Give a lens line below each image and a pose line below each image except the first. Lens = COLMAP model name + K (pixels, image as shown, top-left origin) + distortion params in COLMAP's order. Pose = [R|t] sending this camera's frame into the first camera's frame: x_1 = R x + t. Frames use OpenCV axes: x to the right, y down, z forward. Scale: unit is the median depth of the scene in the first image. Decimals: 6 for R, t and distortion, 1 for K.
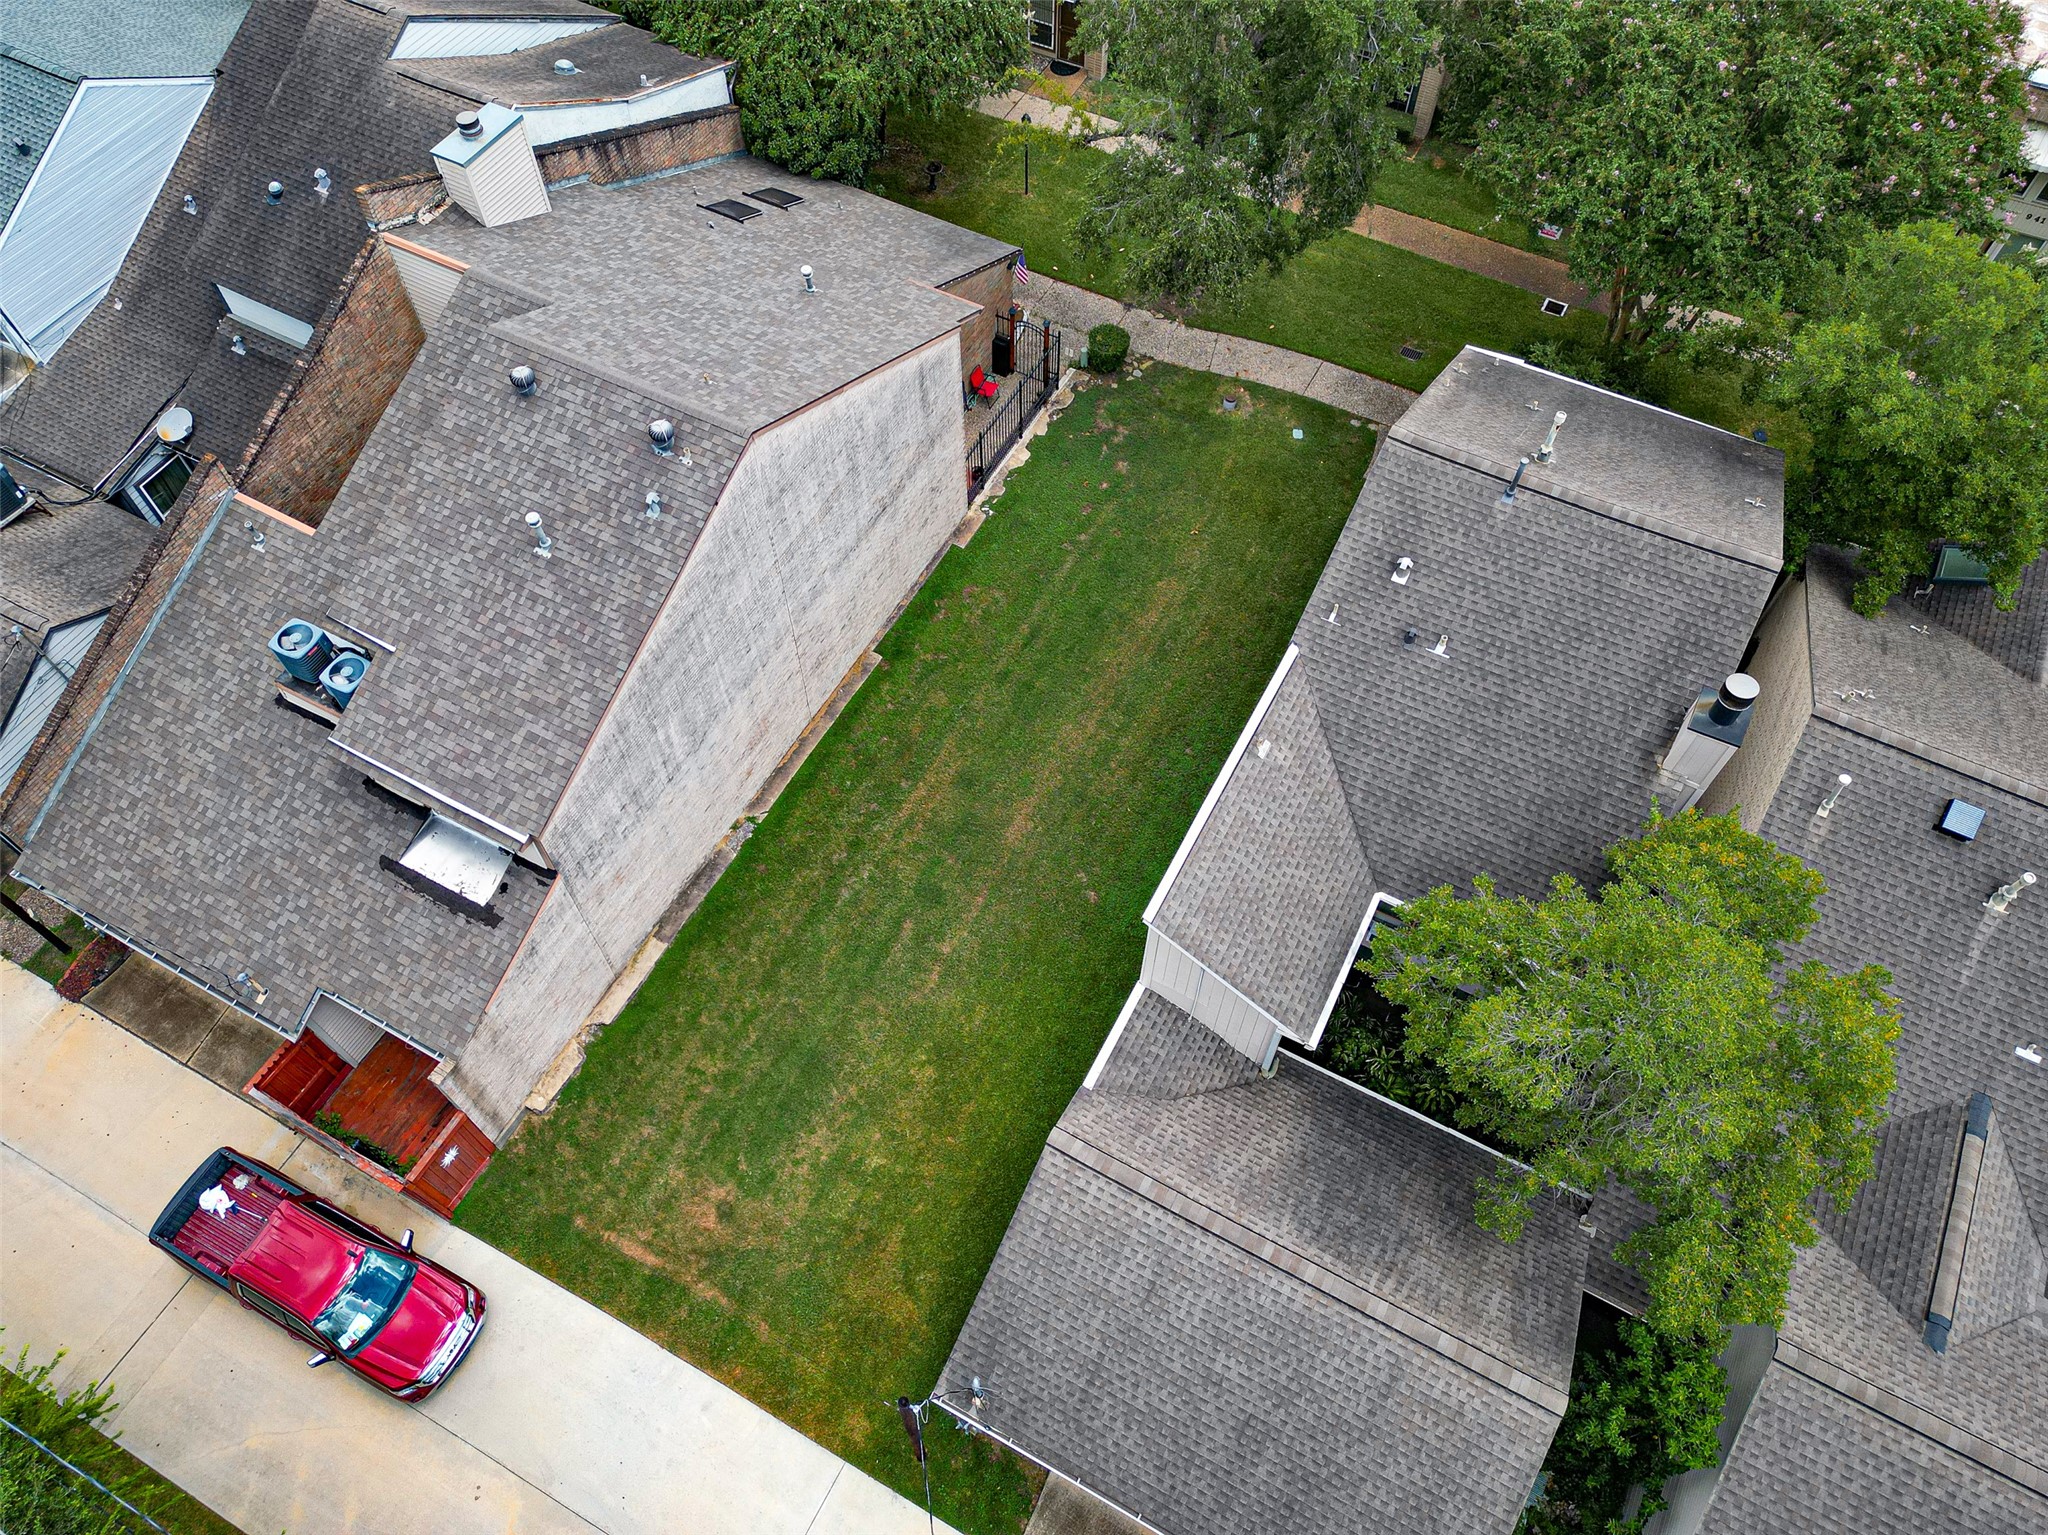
lens RADIAL K [[1448.9, 0, 1025.8], [0, 1448.9, 769.6], [0, 0, 1]] dist [0.071959, -0.063765]
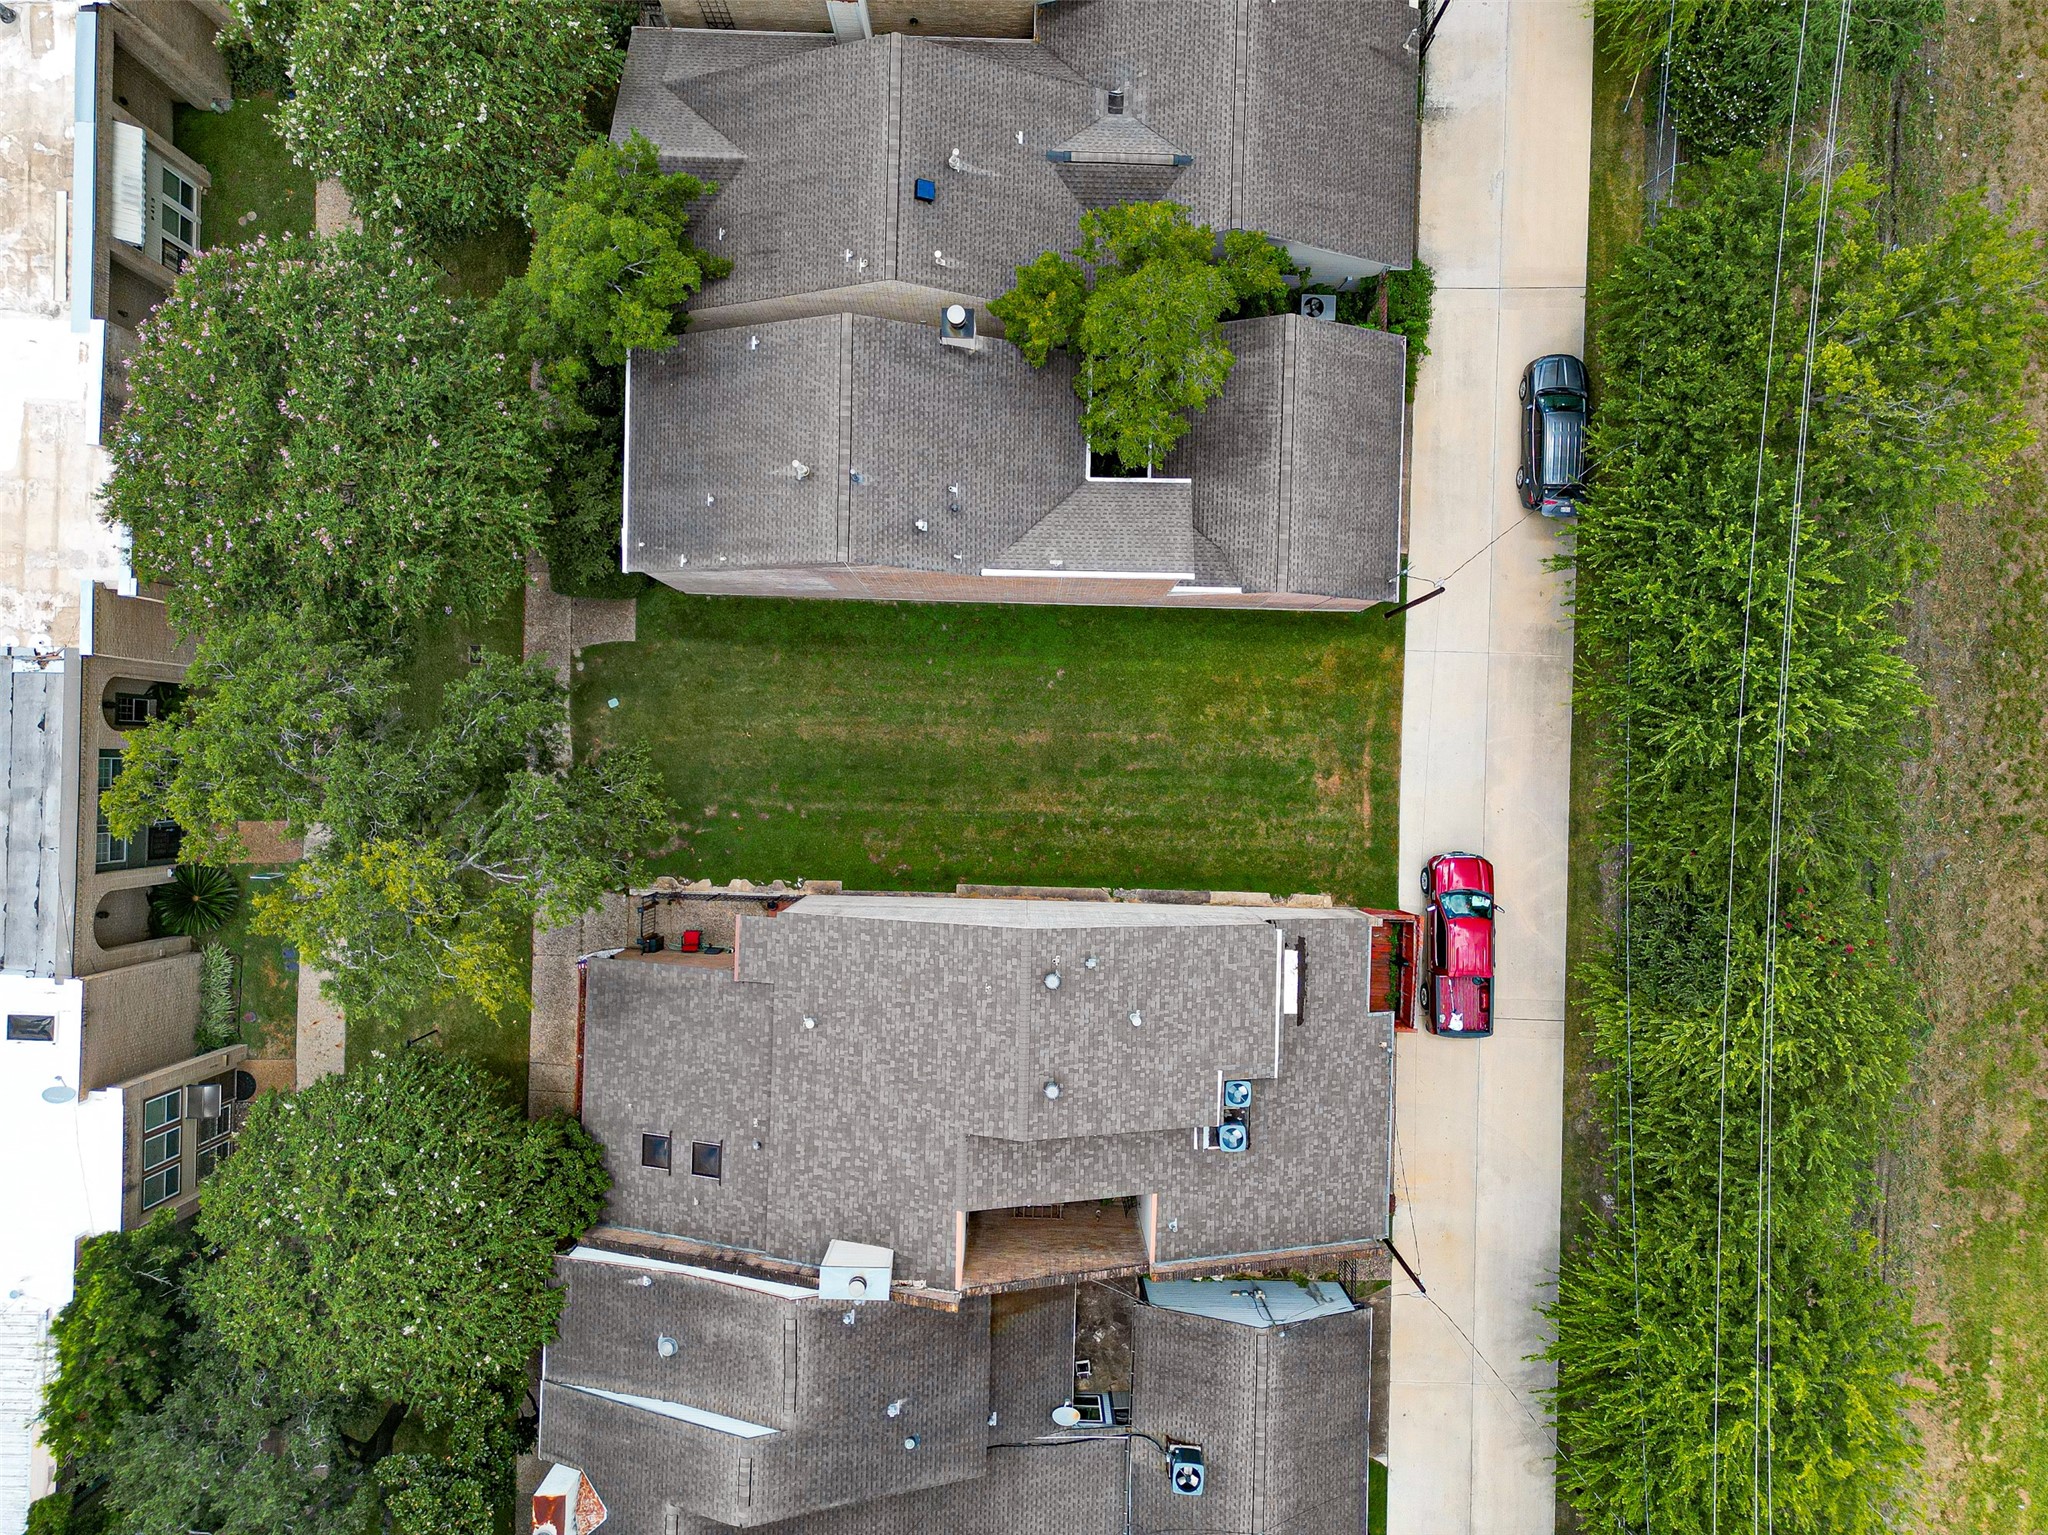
lens RADIAL K [[1440.0, 0, 1023.0], [0, 1440.0, 770.0], [0, 0, 1]] dist [0.078262, -0.077588]
pose [[-0.448141, -0.893942, -0.006147, -0.024043], [0.749367, -0.379396, 0.542686, -0.950947], [-0.487461, 0.238593, 0.839913, -0.310041]]
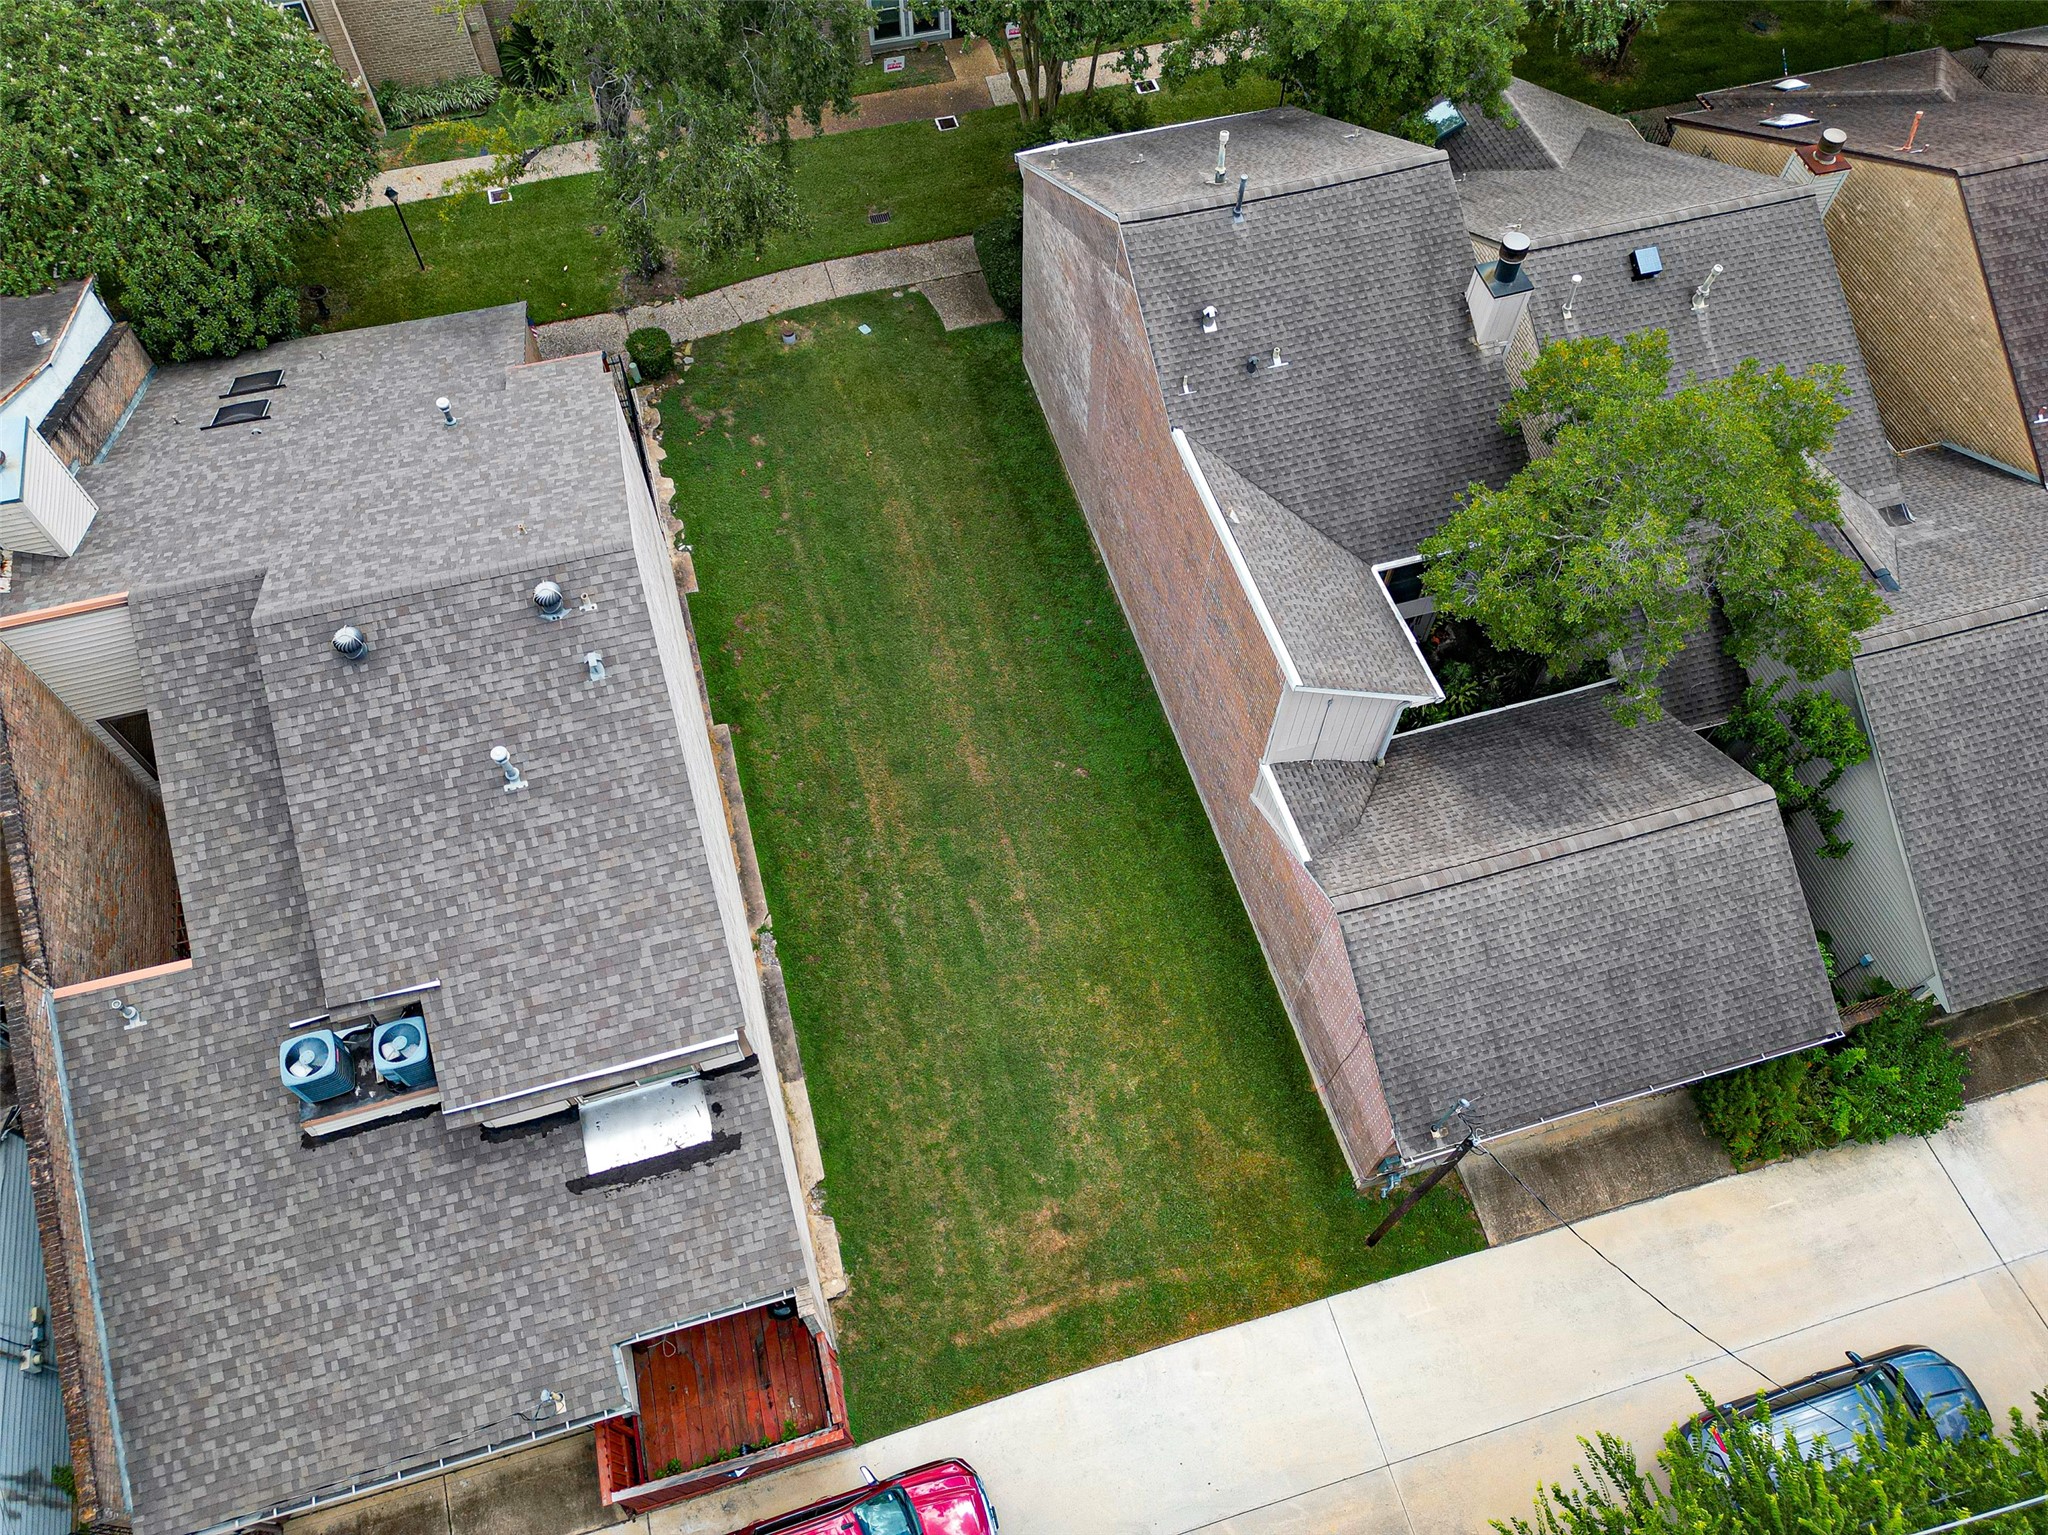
lens RADIAL K [[1441.0, 0, 1026.2], [0, 1441.0, 769.2], [0, 0, 1]] dist [0.077951, -0.076268]
pose [[0.716246, -0.594666, 0.365191, -0.405244], [0.584112, 0.797211, 0.152539, -0.105973], [-0.381844, 0.104058, 0.918350, 0.083217]]
